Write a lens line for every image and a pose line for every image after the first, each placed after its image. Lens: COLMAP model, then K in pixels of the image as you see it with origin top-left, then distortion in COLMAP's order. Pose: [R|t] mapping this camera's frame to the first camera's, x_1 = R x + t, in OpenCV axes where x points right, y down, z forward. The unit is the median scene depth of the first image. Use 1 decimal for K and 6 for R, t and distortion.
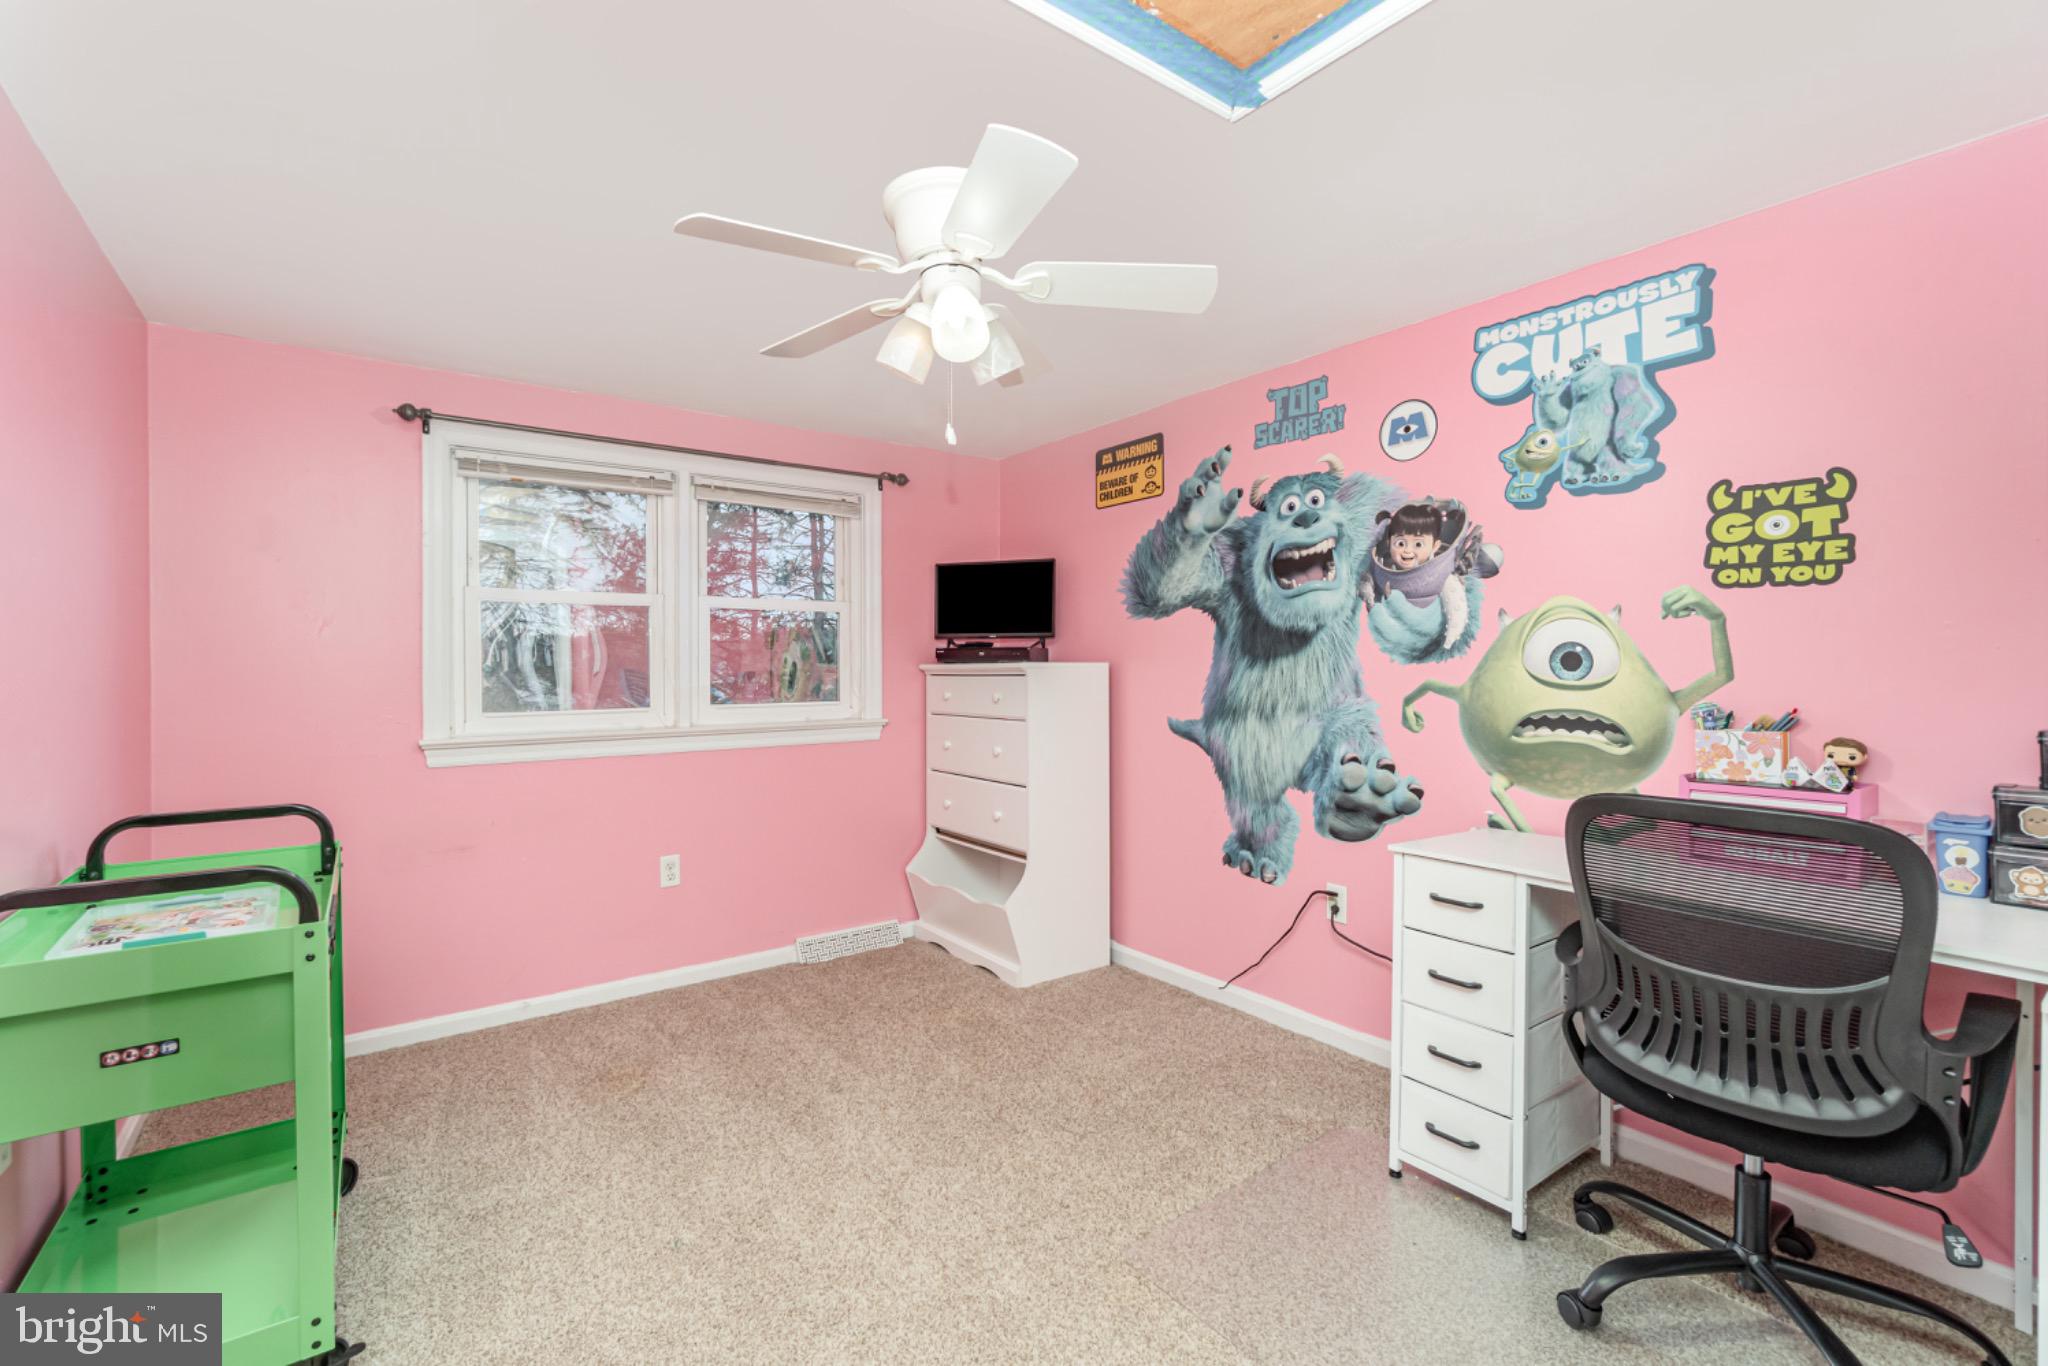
lens RADIAL K [[886.6, 0, 1021.7], [0, 886.6, 681.9], [0, 0, 1]] dist [-0.005916, 0.002060]
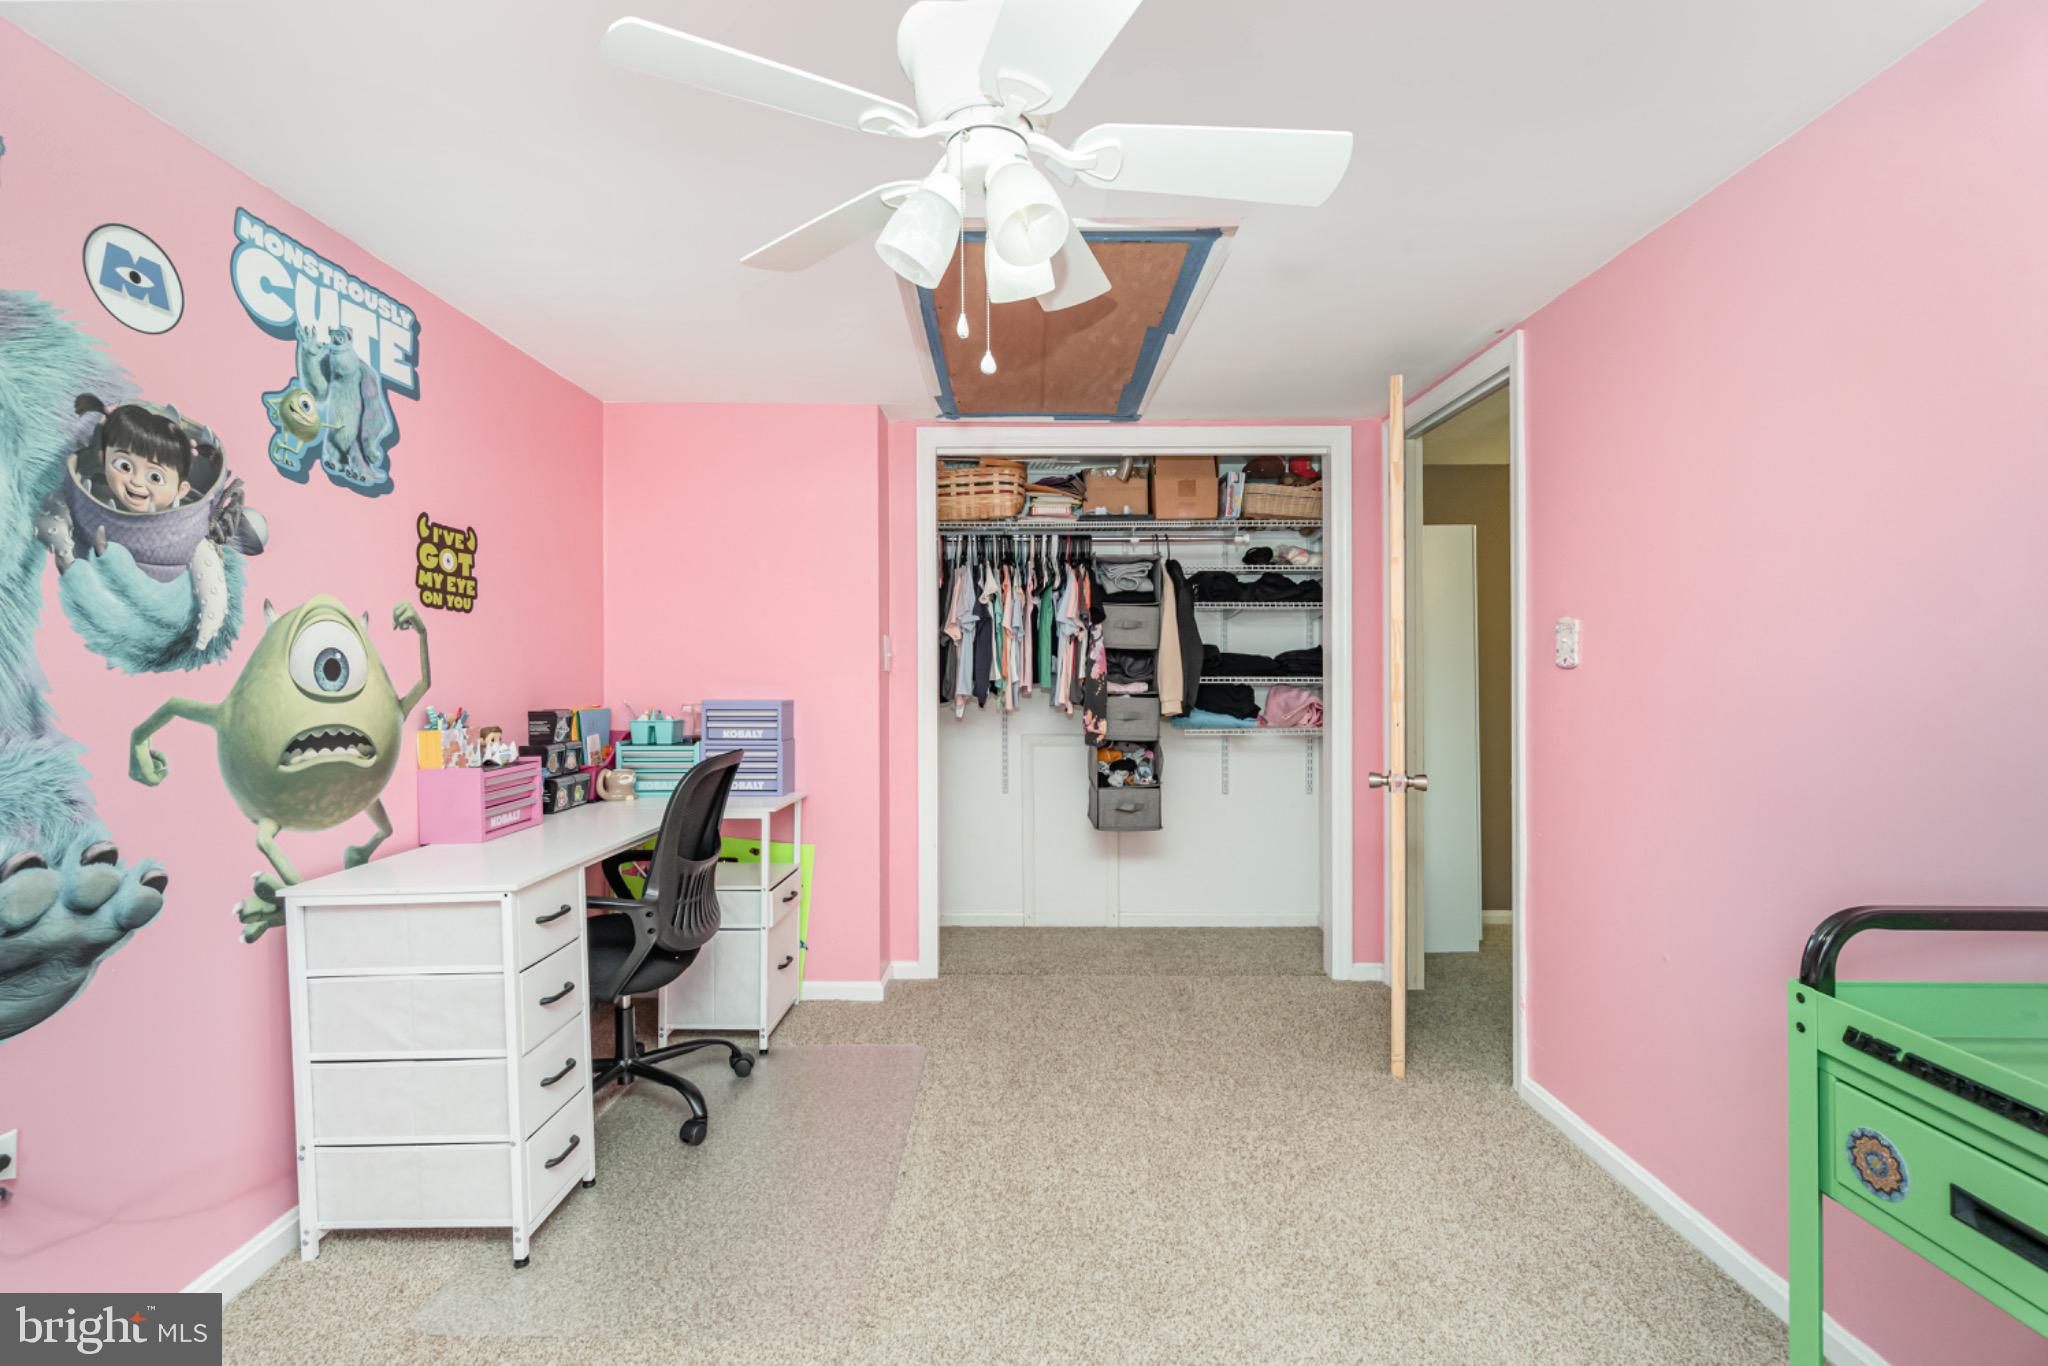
lens RADIAL K [[886.6, 0, 1024.9], [0, 886.6, 675.2], [0, 0, 1]] dist [-0.005916, 0.002060]
pose [[-0.803159, 0.003407, 0.595755, -0.432406], [0.017391, 0.999692, 0.017729, -0.020393], [-0.595511, 0.024600, -0.802971, 1.231102]]
